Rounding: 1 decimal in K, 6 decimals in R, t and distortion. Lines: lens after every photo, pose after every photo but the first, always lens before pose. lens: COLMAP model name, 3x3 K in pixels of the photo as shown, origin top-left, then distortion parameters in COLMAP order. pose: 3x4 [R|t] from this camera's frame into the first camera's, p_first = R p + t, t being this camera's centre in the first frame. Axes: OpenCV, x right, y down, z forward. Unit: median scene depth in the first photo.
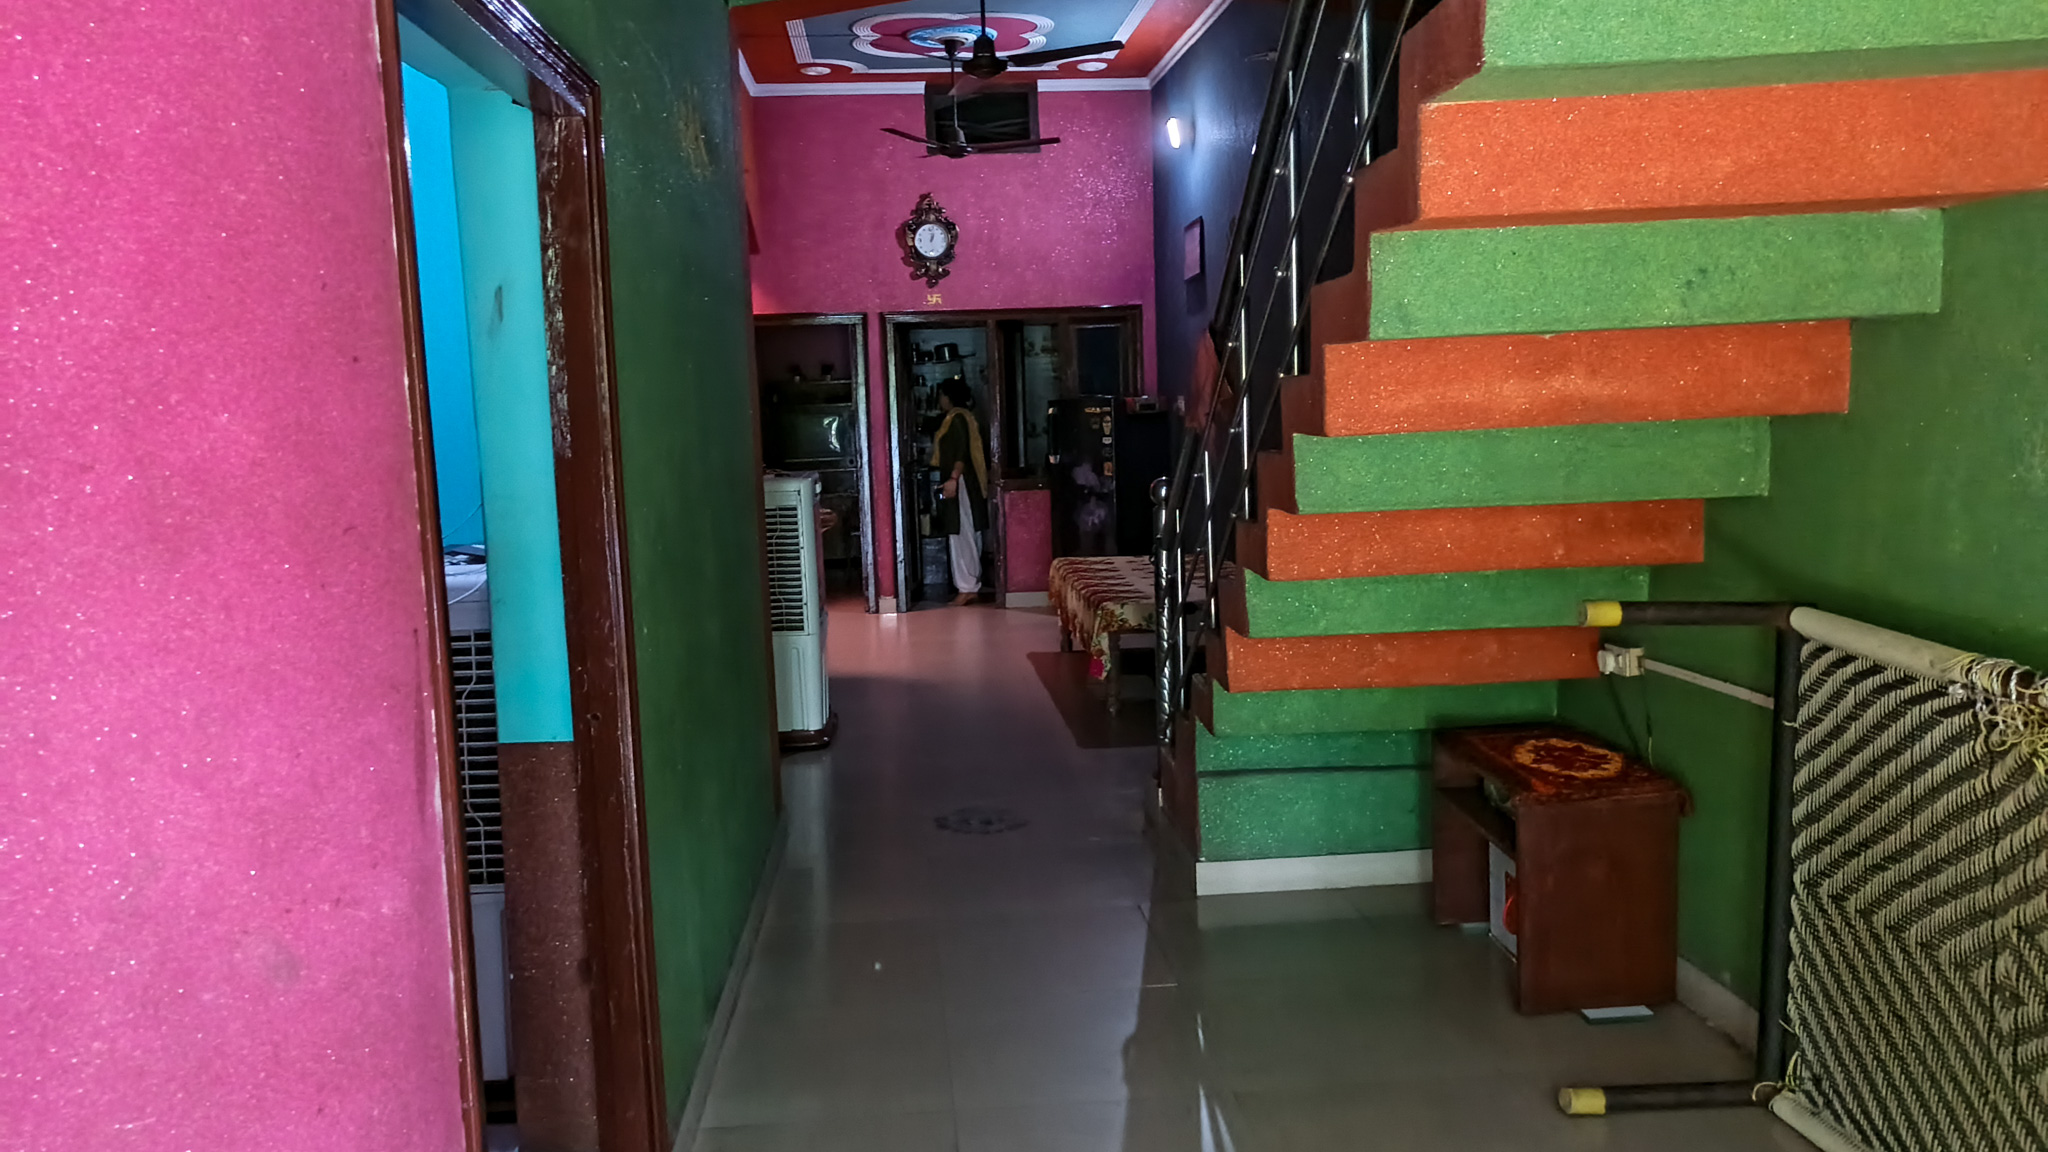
lens RADIAL K [[1534.6, 0, 1023.1], [0, 1534.6, 576.0], [0, 0, 1]] dist [0.058442, 0.006048]
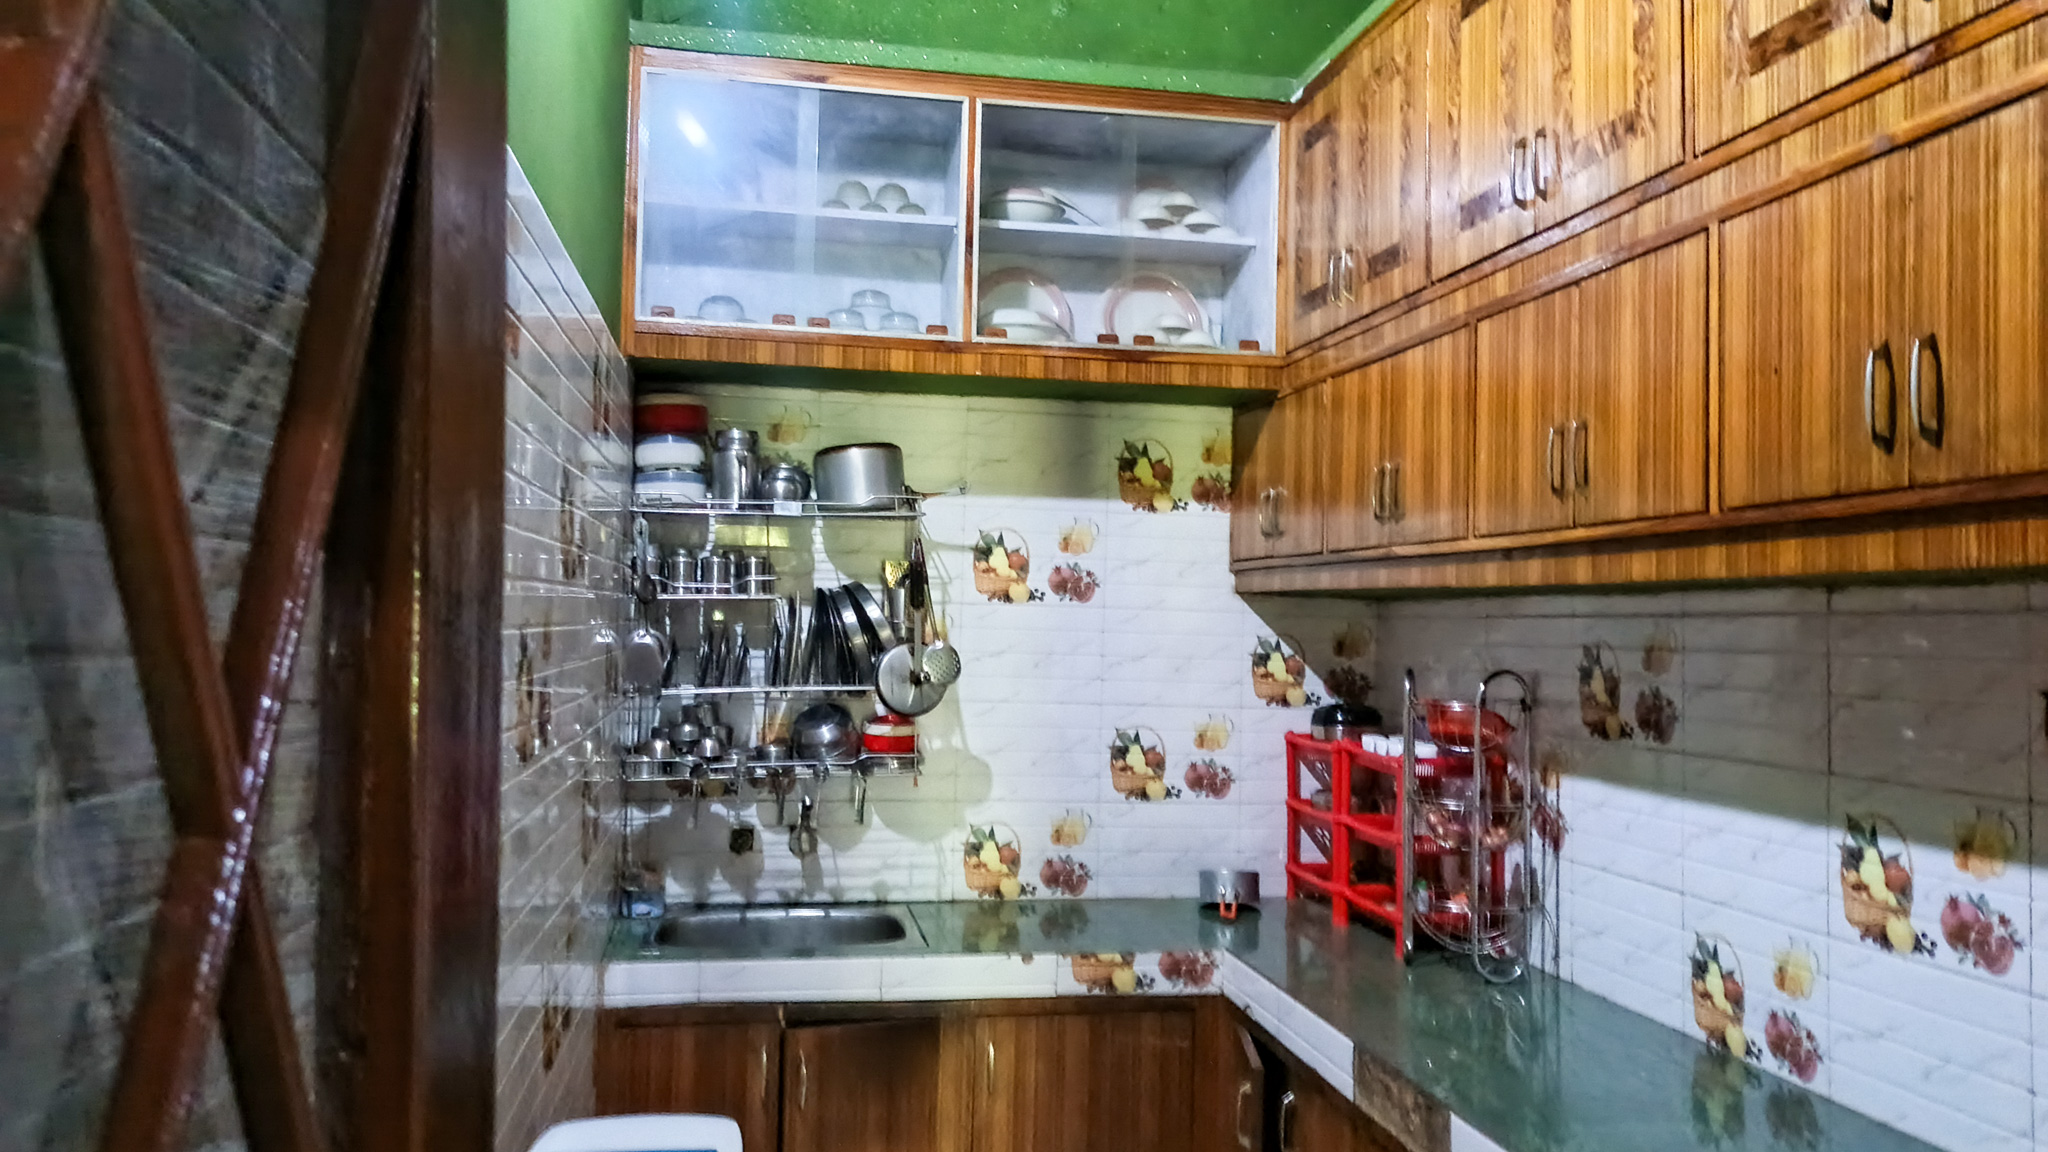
lens RADIAL K [[1534.6, 0, 1030.5], [0, 1534.6, 561.7], [0, 0, 1]] dist [0.058442, 0.006048]
pose [[0.994051, 0.058689, 0.091752, -0.043828], [-0.043212, 0.985781, -0.162382, -0.087212], [-0.099978, 0.157451, 0.982453, 0.731895]]
